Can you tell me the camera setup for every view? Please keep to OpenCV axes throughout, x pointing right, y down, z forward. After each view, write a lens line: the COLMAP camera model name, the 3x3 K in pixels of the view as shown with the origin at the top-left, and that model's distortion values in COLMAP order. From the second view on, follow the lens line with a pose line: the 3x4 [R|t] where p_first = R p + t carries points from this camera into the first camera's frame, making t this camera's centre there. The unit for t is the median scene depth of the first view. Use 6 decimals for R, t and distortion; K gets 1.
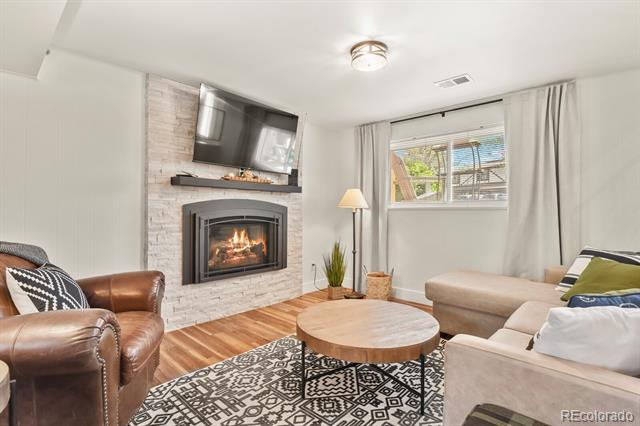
lens RADIAL K [[313.3, 0, 324.3], [0, 313.3, 212.6], [0, 0, 1]] dist [-0.010628, -0.000292]
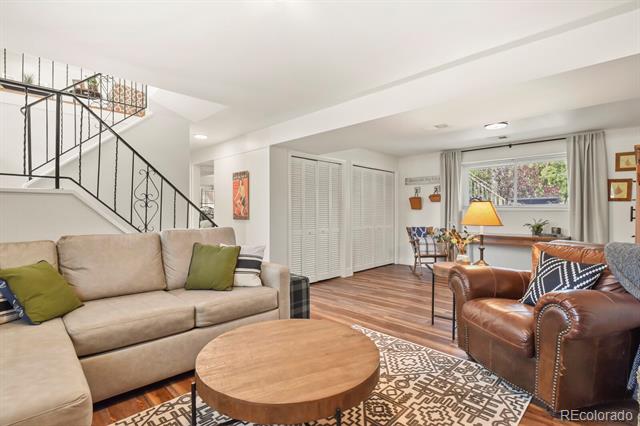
lens RADIAL K [[313.3, 0, 324.3], [0, 313.3, 212.6], [0, 0, 1]] dist [-0.010628, -0.000292]
pose [[-0.998971, -0.006876, 0.044835, 0.016163], [-0.006762, 0.999974, 0.002698, -0.011112], [-0.044852, 0.002392, -0.998991, 2.002412]]
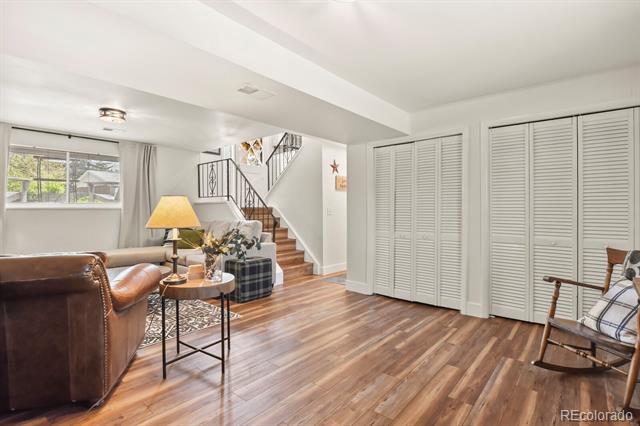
lens RADIAL K [[313.3, 0, 324.3], [0, 313.3, 212.6], [0, 0, 1]] dist [-0.010628, -0.000292]
pose [[-0.025833, -0.012784, 0.999585, -1.836978], [0.004003, 0.999909, 0.012891, -0.018472], [-0.999658, 0.004335, -0.025780, -0.063376]]
